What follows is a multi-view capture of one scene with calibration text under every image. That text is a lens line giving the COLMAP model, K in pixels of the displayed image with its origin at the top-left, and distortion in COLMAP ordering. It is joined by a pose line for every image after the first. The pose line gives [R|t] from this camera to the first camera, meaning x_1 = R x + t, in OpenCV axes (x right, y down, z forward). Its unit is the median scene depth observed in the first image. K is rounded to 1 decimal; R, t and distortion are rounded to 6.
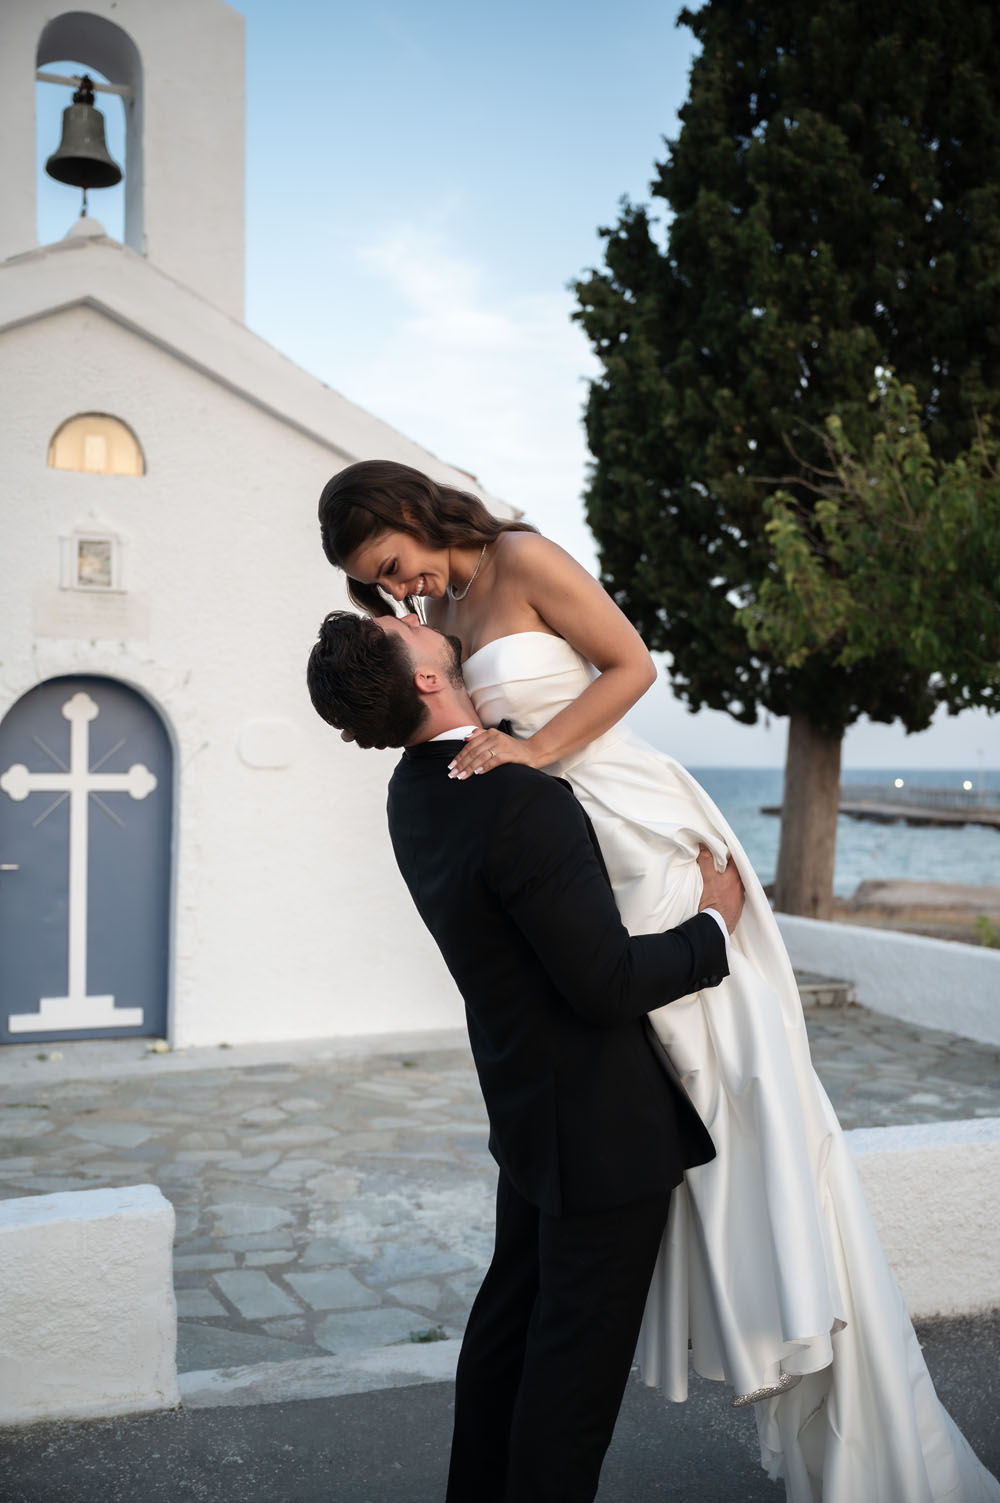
lens RADIAL K [[1597.4, 0, 499.9], [0, 1597.4, 763.8], [0, 0, 1]] dist [0.094071, 0.000000]
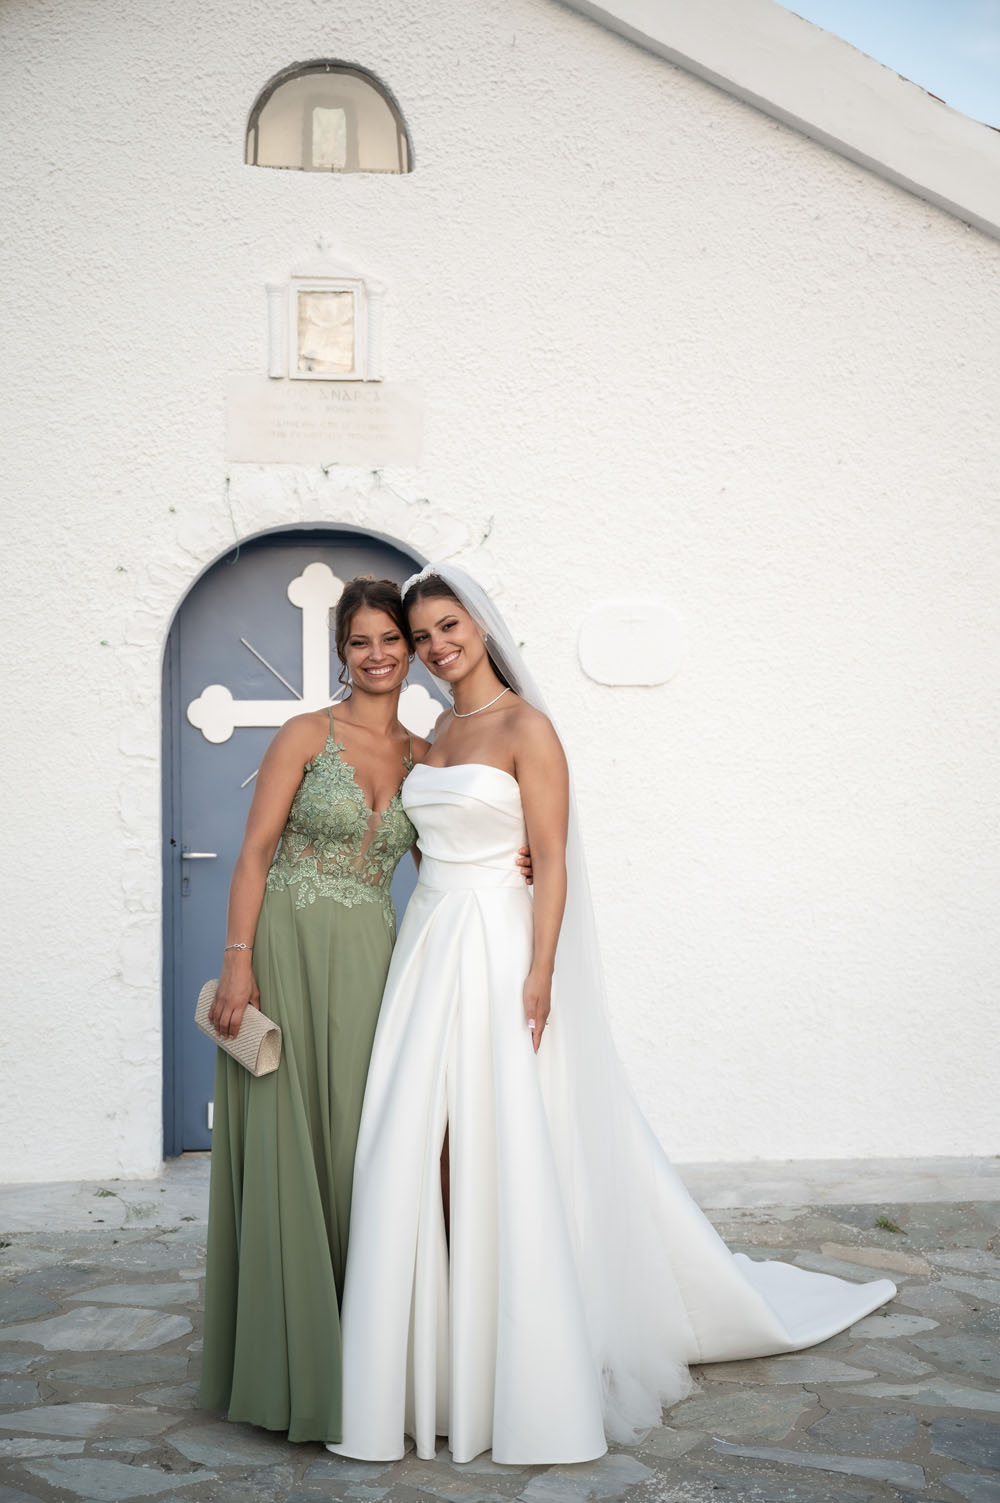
lens RADIAL K [[2280.8, 0, 504.5], [0, 2280.8, 761.4], [0, 0, 1]] dist [0.239965, 0.000000]
pose [[0.967637, -0.002342, -0.252336, 0.023241], [0.007218, 0.999805, 0.018399, 0.018537], [0.252244, -0.019625, 0.967465, 0.263317]]
